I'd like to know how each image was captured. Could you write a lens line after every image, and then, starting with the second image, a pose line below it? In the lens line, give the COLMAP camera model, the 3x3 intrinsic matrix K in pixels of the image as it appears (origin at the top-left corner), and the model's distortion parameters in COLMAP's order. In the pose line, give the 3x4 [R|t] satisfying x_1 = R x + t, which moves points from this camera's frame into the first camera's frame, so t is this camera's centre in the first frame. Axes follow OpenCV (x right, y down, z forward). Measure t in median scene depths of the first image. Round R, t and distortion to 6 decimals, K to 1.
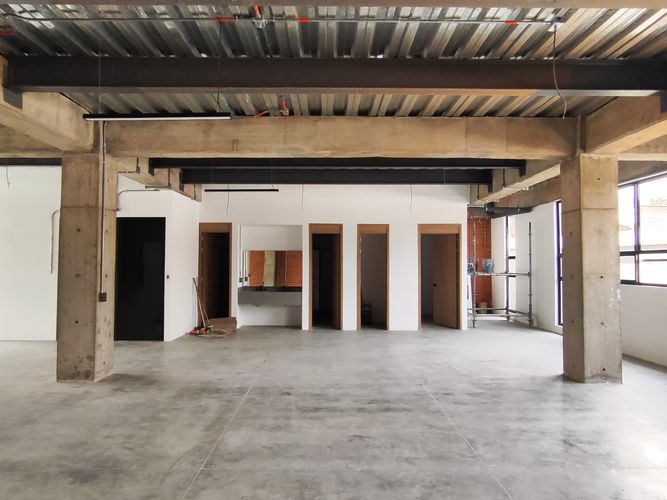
lens RADIAL K [[425.2, 0, 336.7], [0, 425.2, 249.7], [0, 0, 1]] dist [-0.022844, 0.003075]
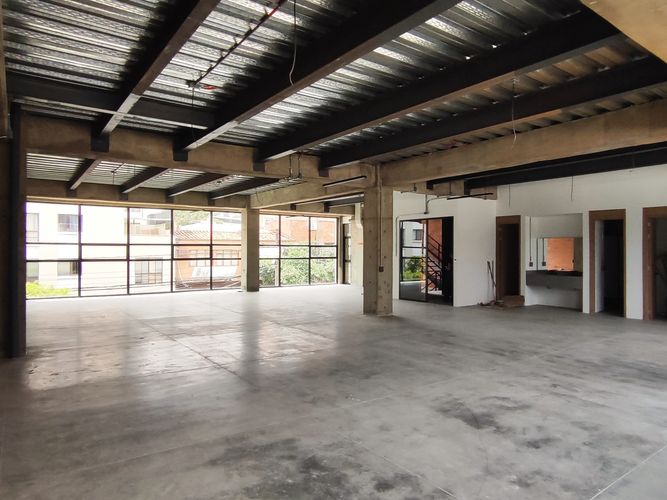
lens RADIAL K [[425.2, 0, 336.7], [0, 425.2, 249.7], [0, 0, 1]] dist [-0.022844, 0.003075]
pose [[0.600667, -0.004157, -0.799489, 0.387215], [0.027452, 0.999504, 0.015429, -0.000101], [0.799028, -0.031215, 0.600483, -0.105203]]
